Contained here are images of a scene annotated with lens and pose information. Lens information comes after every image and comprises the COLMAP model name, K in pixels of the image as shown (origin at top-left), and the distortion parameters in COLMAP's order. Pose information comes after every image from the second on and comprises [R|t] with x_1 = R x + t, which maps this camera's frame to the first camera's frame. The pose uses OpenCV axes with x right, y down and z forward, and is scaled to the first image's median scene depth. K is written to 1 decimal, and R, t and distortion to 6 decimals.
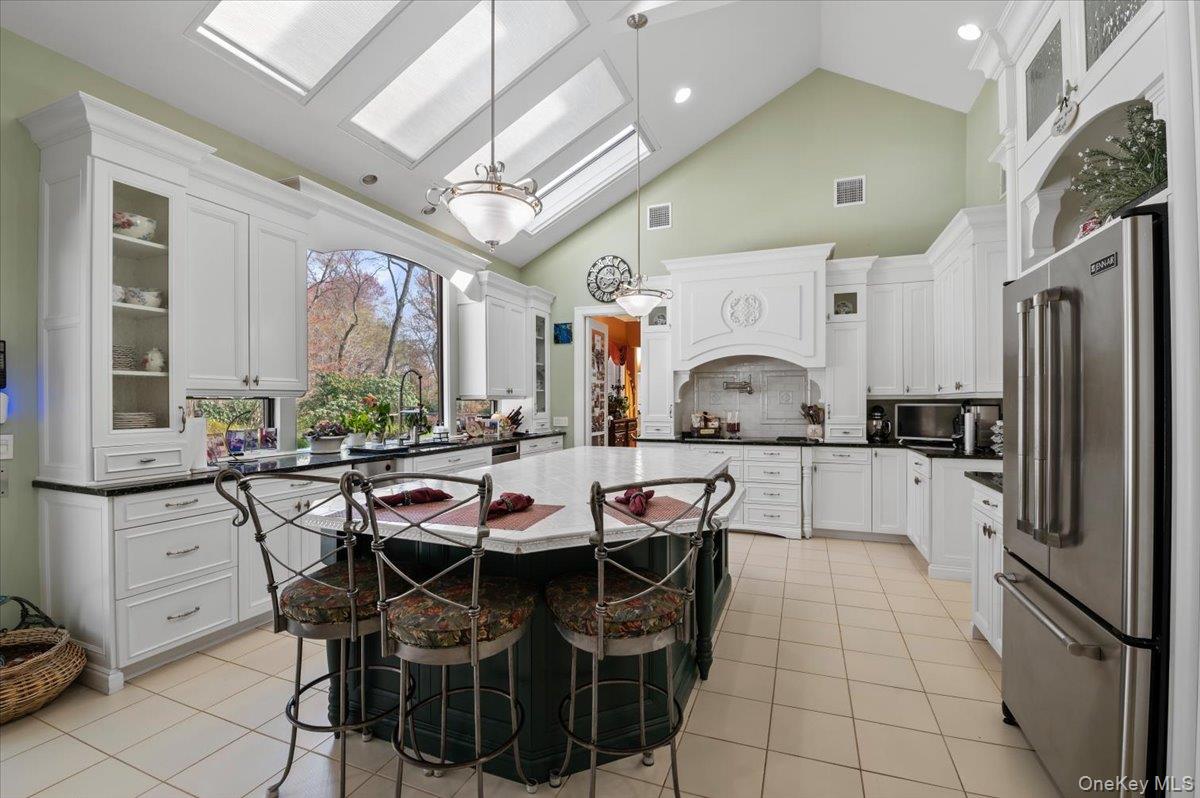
lens RADIAL K [[520.3, 0, 601.7], [0, 520.3, 400.0], [0, 0, 1]] dist [-0.002023, -0.012377]
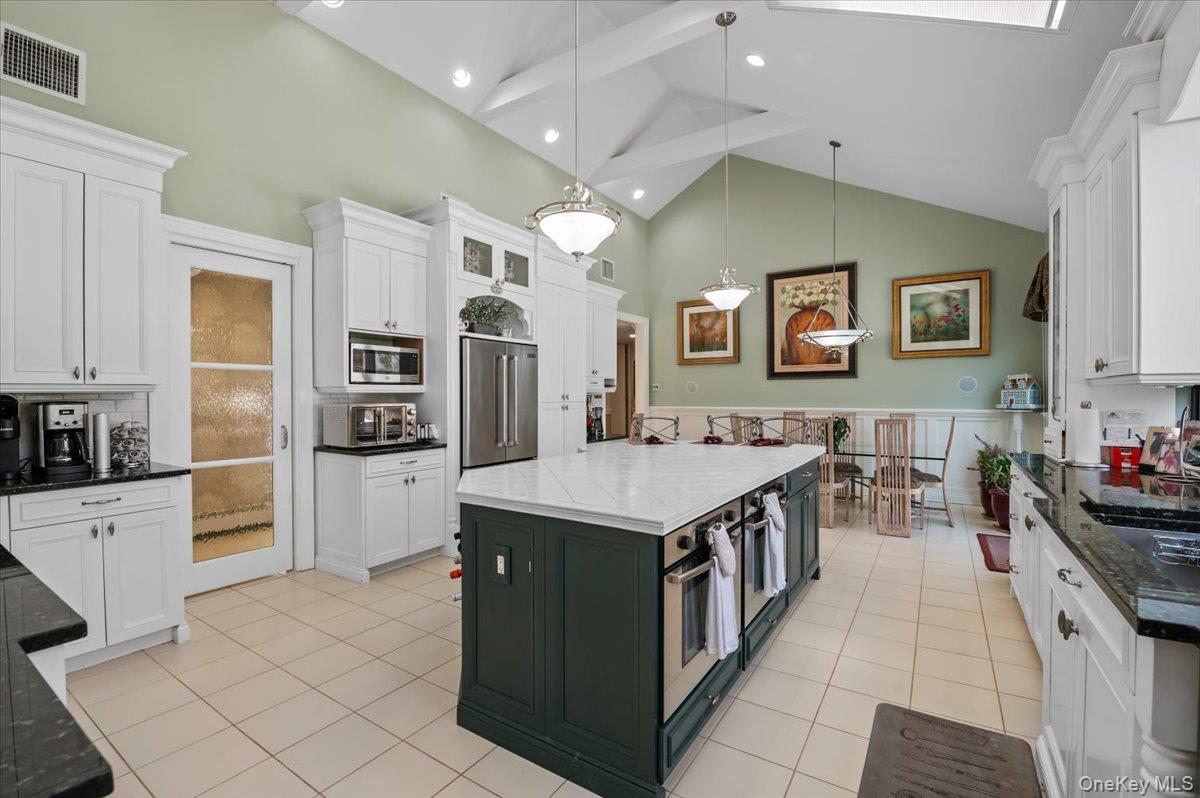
lens RADIAL K [[520.3, 0, 601.7], [0, 520.3, 400.0], [0, 0, 1]] dist [-0.002023, -0.012377]
pose [[-0.980192, 0.002875, 0.198030, -0.048763], [0.004080, 0.999976, 0.005676, 0.003371], [-0.198009, 0.006372, -0.980179, 1.068885]]
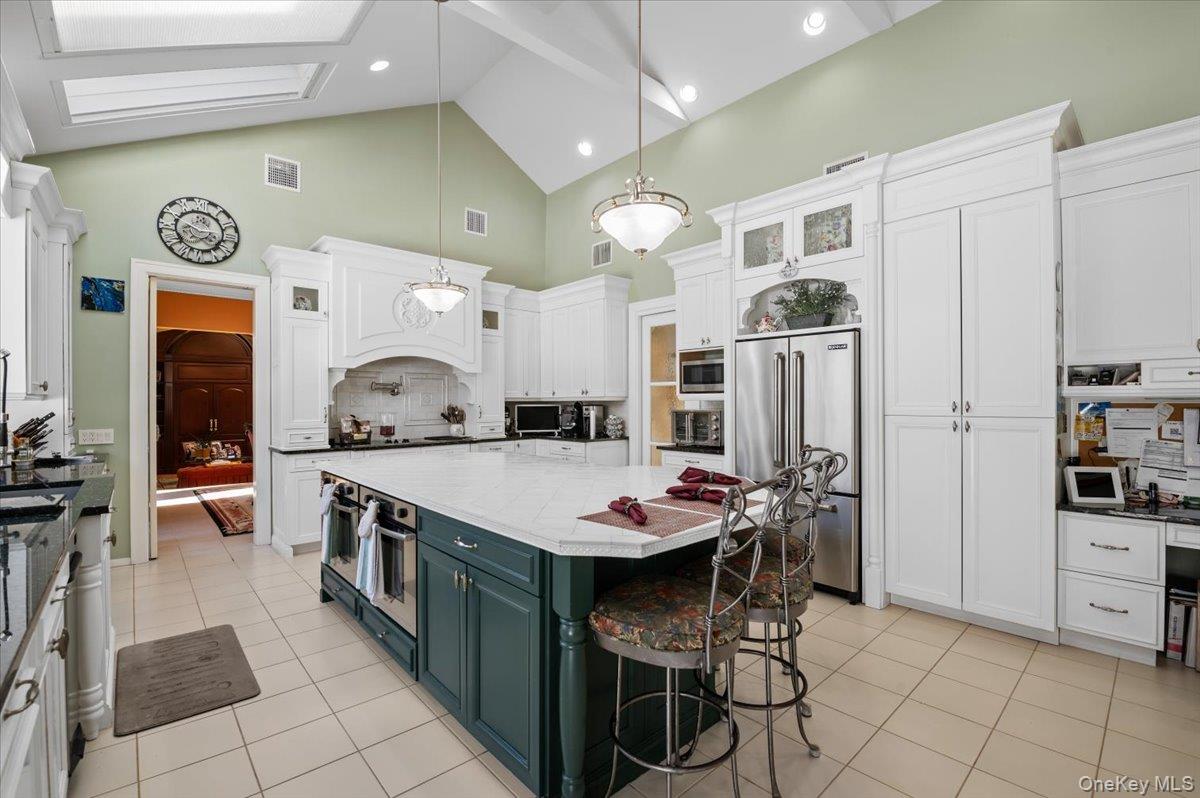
lens RADIAL K [[520.3, 0, 601.7], [0, 520.3, 400.0], [0, 0, 1]] dist [-0.002023, -0.012377]
pose [[0.442544, 0.002667, 0.896743, -0.424798], [-0.001881, 0.999996, -0.002046, -0.001957], [-0.896745, -0.000782, 0.442547, 0.223782]]
